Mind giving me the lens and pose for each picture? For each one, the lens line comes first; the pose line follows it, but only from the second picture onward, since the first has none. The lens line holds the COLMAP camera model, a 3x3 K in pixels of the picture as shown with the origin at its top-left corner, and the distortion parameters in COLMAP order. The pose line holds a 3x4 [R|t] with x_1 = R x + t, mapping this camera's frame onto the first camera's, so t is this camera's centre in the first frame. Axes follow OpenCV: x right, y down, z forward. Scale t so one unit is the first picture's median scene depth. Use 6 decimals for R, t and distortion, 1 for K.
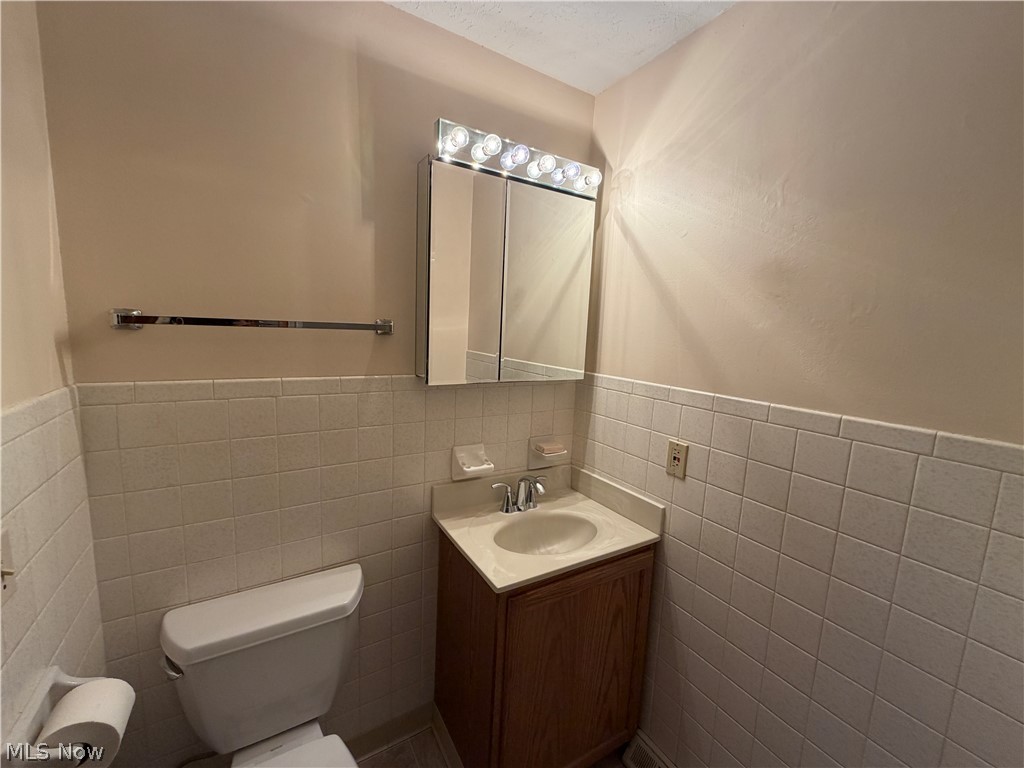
lens RADIAL K [[411.8, 0, 511.7], [0, 411.8, 384.1], [0, 0, 1]] dist [0.010272, 0.000456]
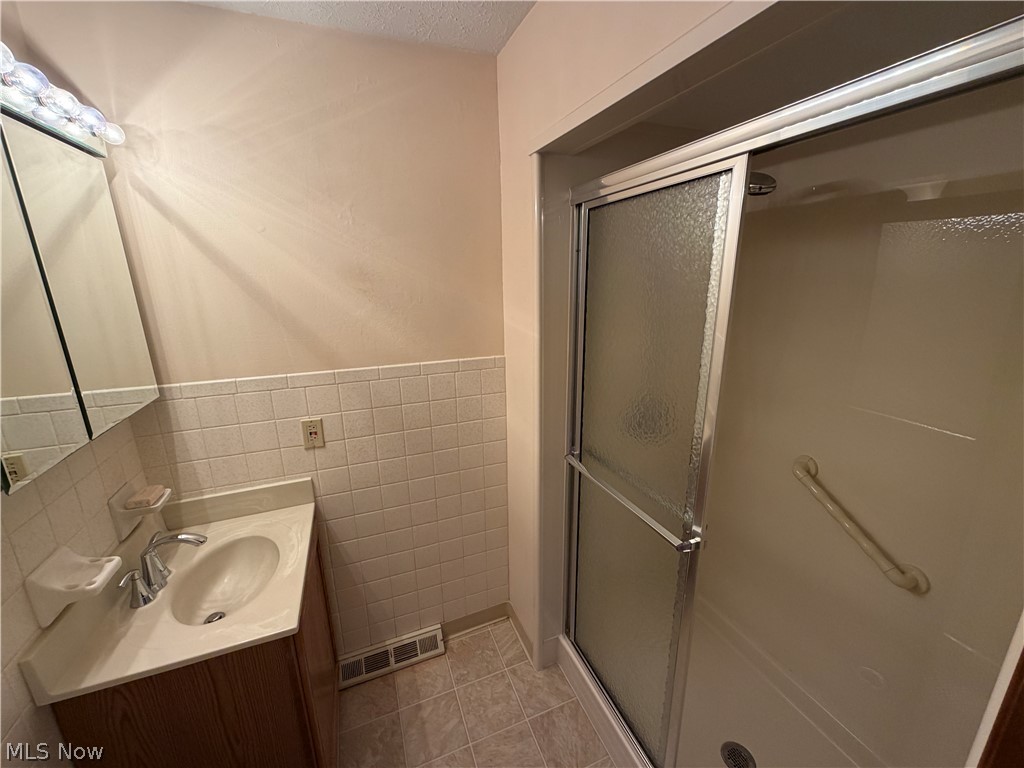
lens RADIAL K [[411.8, 0, 511.8], [0, 411.8, 384.8], [0, 0, 1]] dist [0.010272, 0.000456]
pose [[0.172189, -0.303392, 0.937179, -0.522975], [0.153861, 0.947995, 0.278624, -0.175876], [-0.972974, 0.096219, 0.209914, 0.200922]]
